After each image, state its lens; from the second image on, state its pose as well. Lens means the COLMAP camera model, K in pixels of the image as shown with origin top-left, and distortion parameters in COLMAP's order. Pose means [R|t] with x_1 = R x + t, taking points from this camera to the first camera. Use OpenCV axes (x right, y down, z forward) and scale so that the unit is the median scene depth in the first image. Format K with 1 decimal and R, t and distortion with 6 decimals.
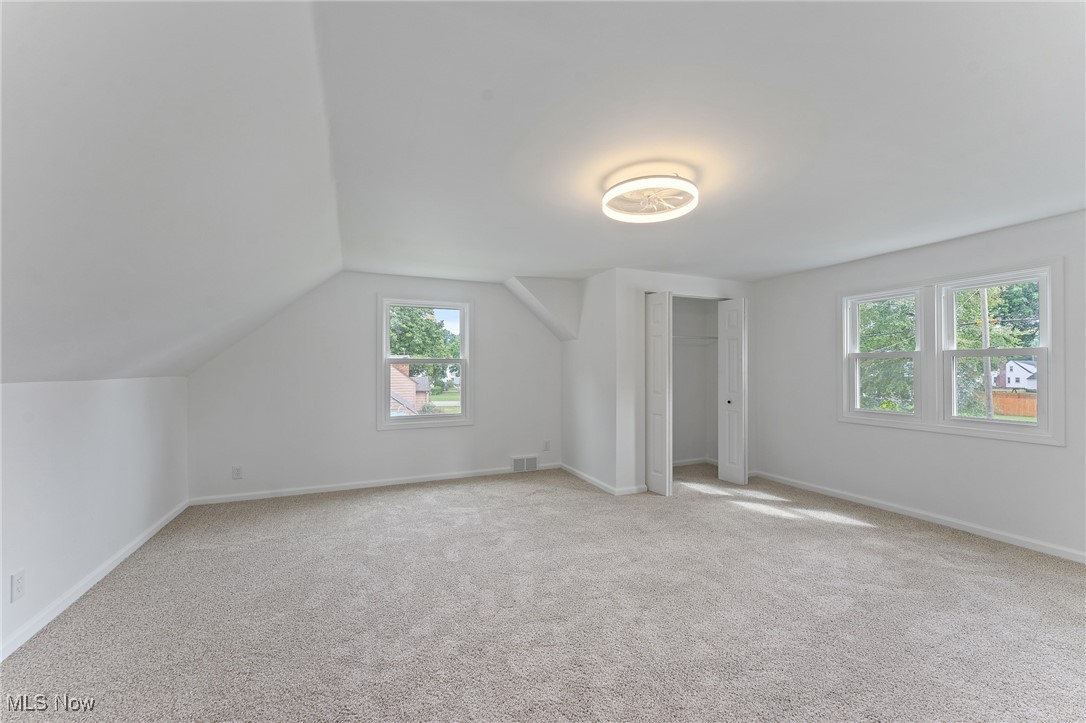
lens RADIAL K [[432.9, 0, 543.0], [0, 432.9, 361.5], [0, 0, 1]] dist [-0.001076, -0.000105]
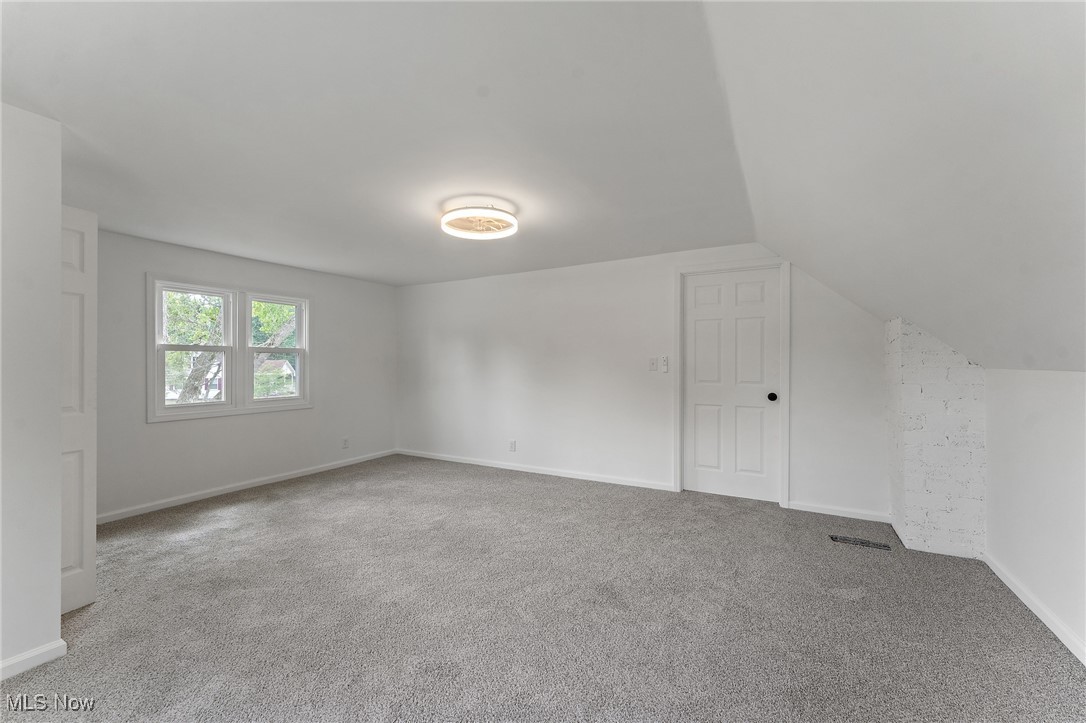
lens RADIAL K [[432.9, 0, 543.0], [0, 432.9, 361.5], [0, 0, 1]] dist [-0.001076, -0.000105]
pose [[-0.602078, 0.001490, 0.798436, -0.676204], [-0.006725, 0.999953, -0.006937, 0.022620], [-0.798409, -0.009546, -0.602040, 1.279415]]
